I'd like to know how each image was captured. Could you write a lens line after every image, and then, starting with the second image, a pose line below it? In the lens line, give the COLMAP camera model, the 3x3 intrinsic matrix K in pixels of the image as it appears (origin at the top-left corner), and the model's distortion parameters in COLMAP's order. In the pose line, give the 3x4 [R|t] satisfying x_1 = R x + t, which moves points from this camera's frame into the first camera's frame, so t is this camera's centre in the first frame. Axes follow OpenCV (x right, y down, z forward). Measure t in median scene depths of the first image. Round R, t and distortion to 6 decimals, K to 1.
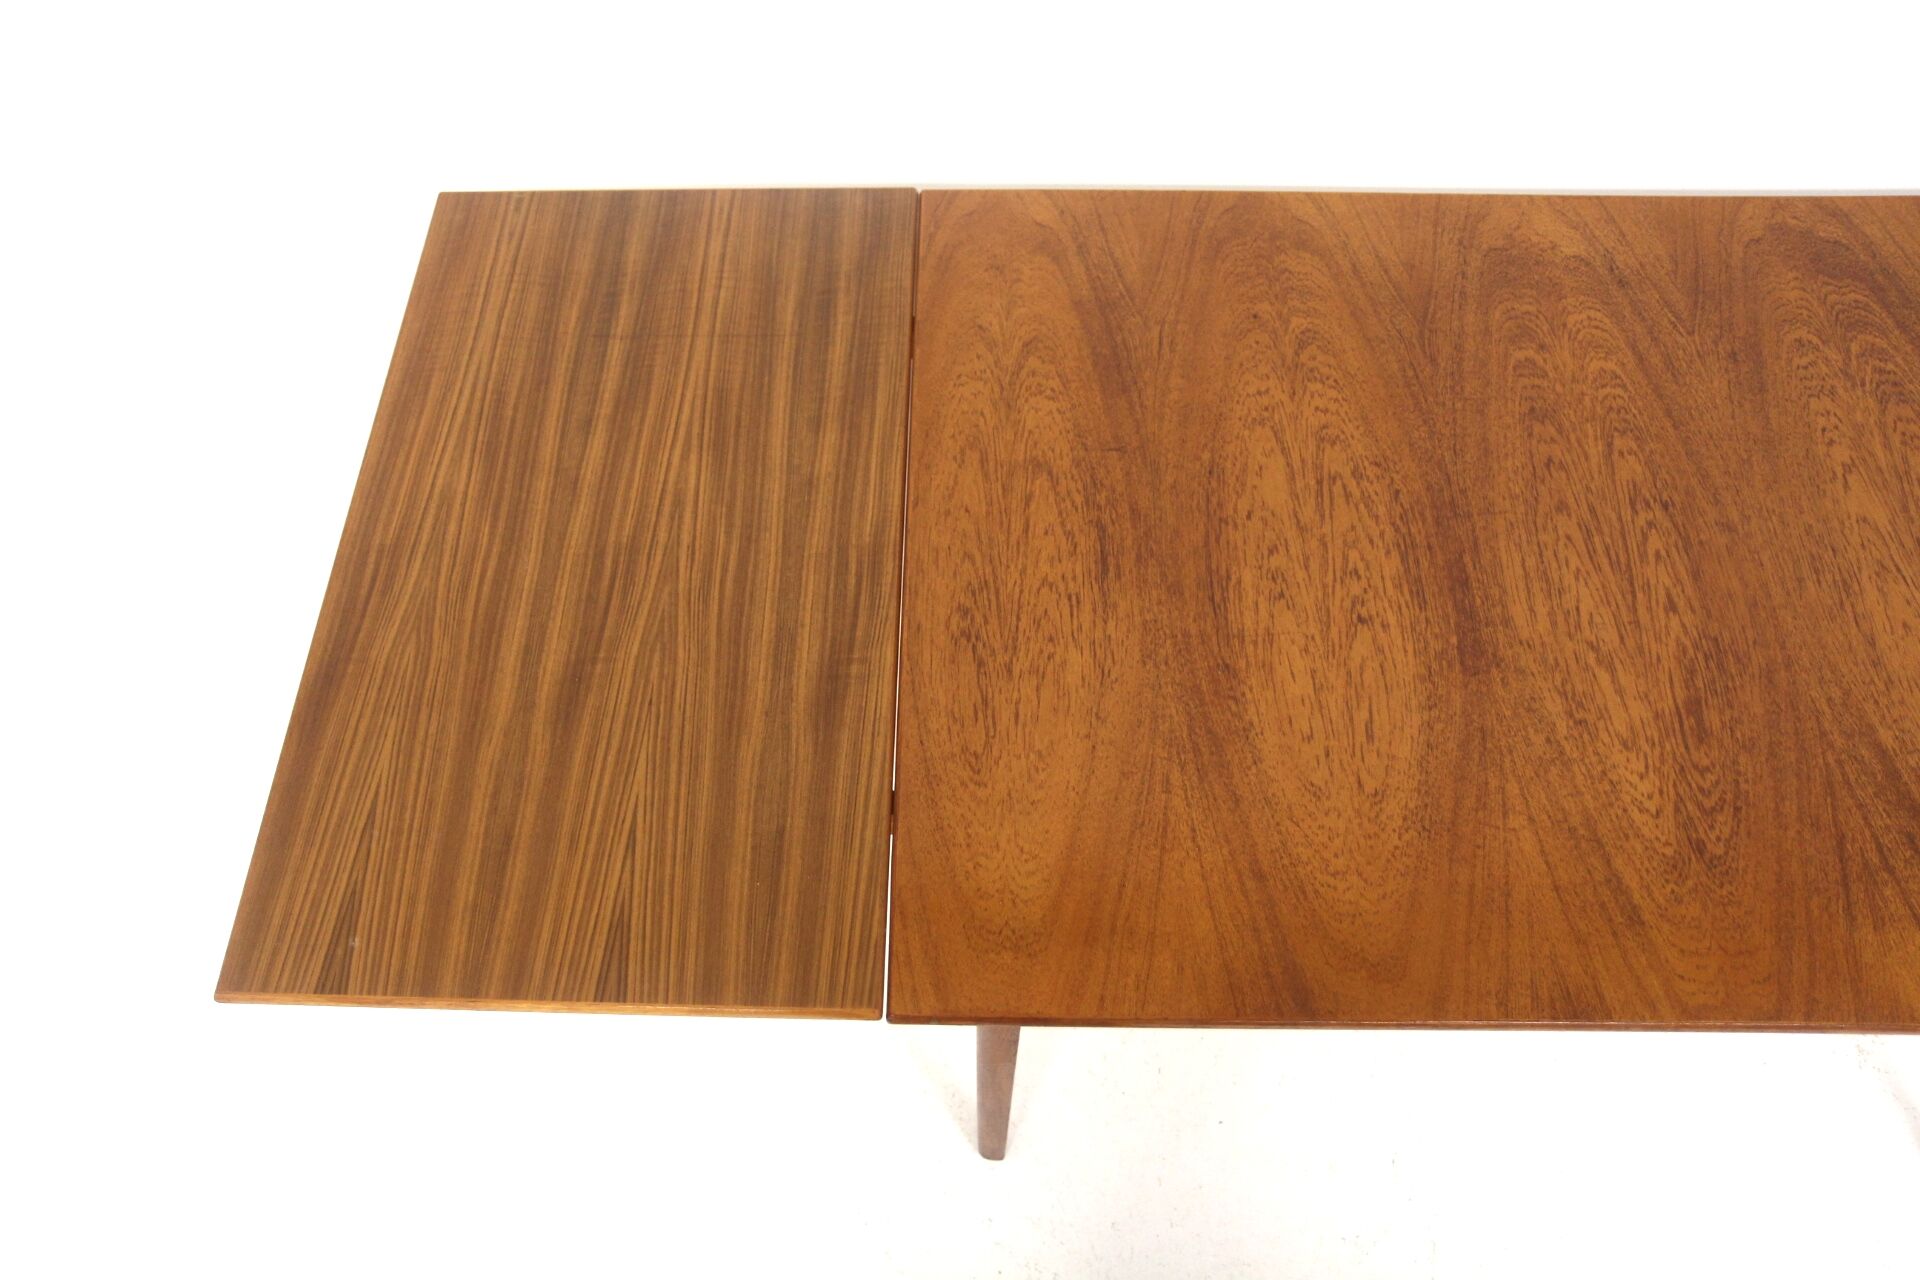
lens RADIAL K [[945.8, 0, 959.5], [0, 945.8, 661.7], [0, 0, 1]] dist [-0.037978, 0.017189]
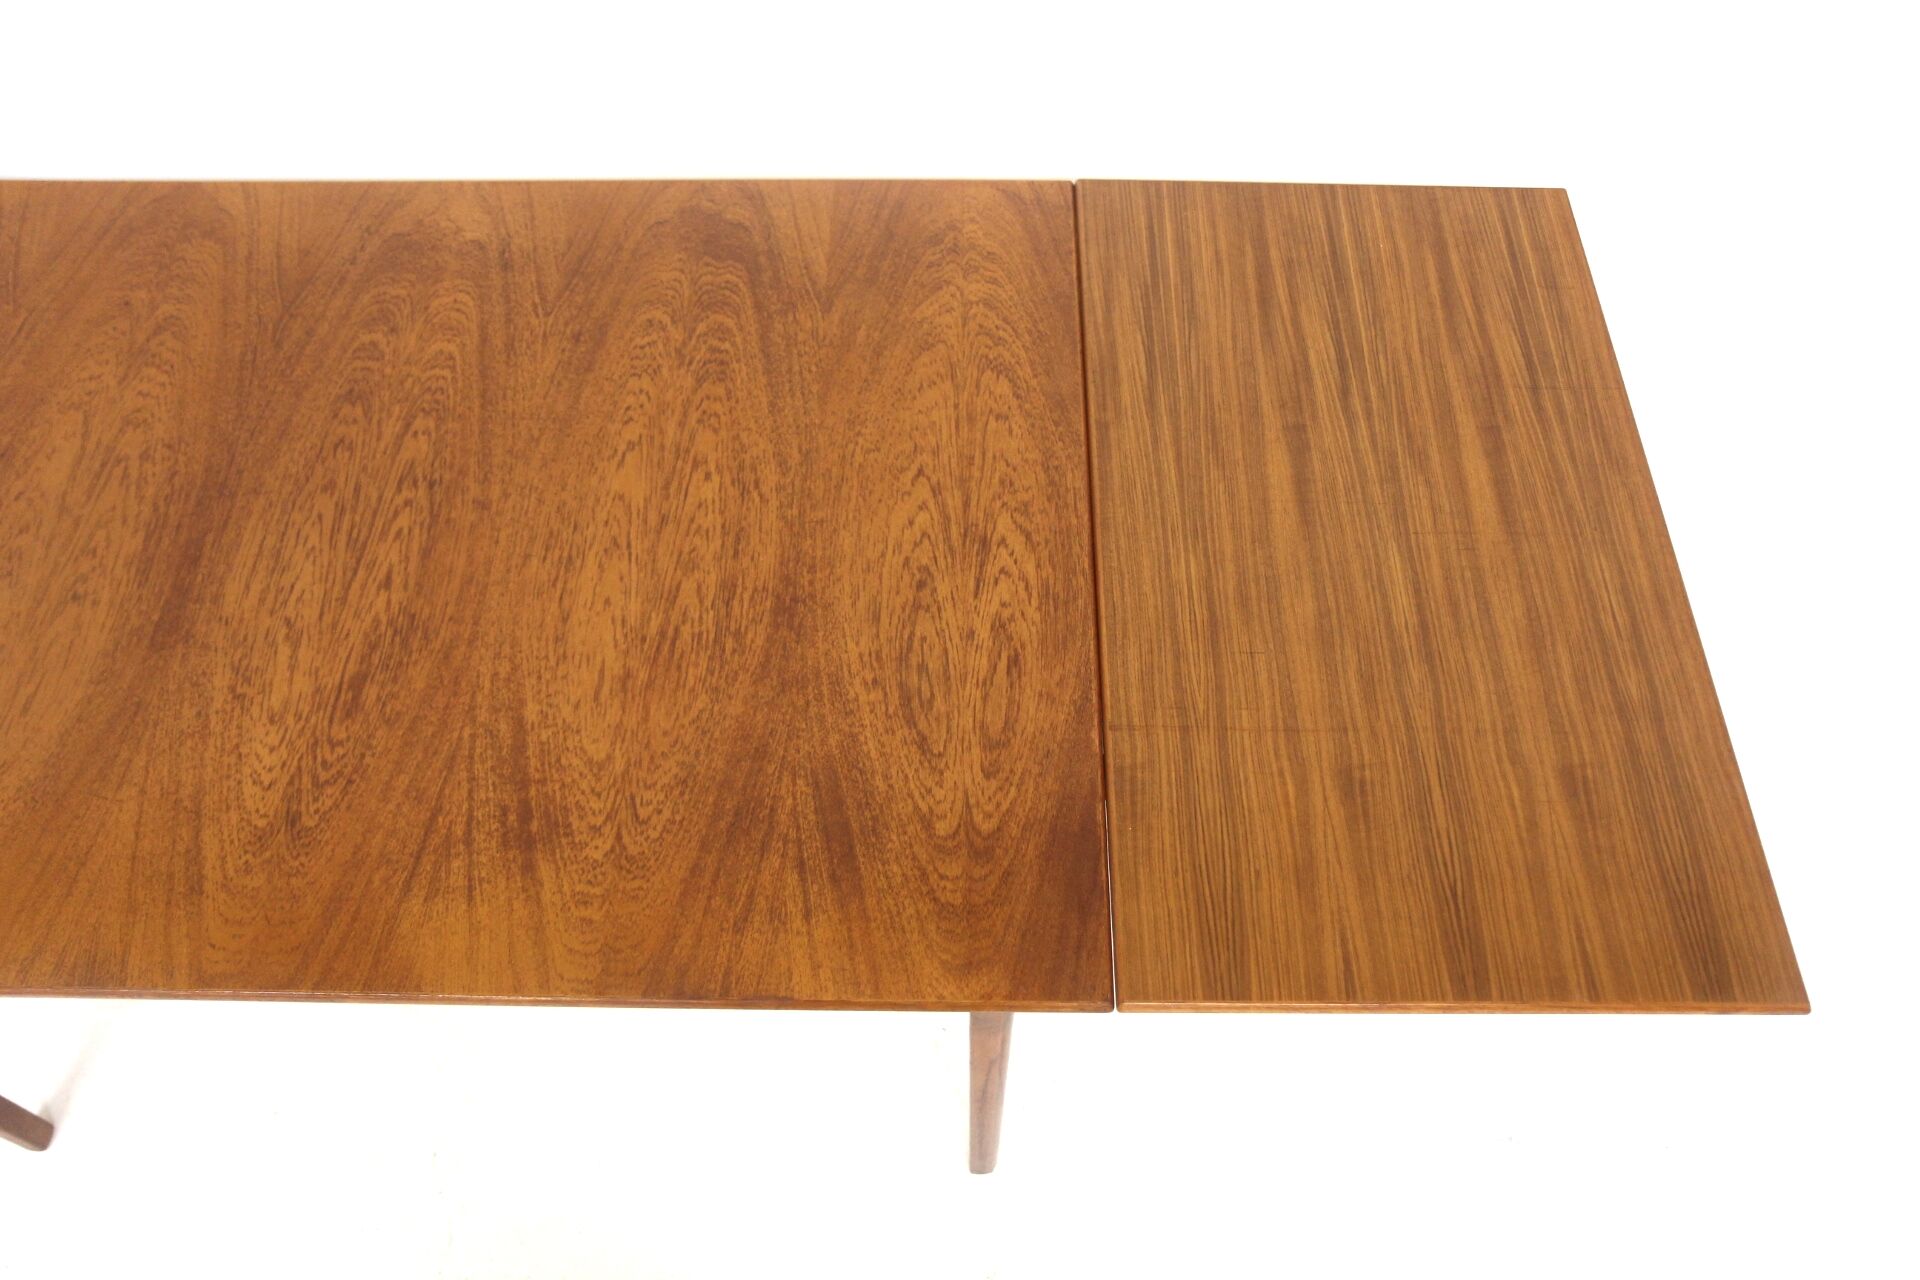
lens RADIAL K [[939.9, 0, 960.0], [0, 939.9, 640.0], [0, 0, 1]] dist [-0.037006, 0.016885]
pose [[0.999927, -0.000870, 0.012036, 1.387811], [0.000958, 0.999973, -0.007295, 0.010608], [-0.012030, 0.007306, 0.999901, -0.021413]]
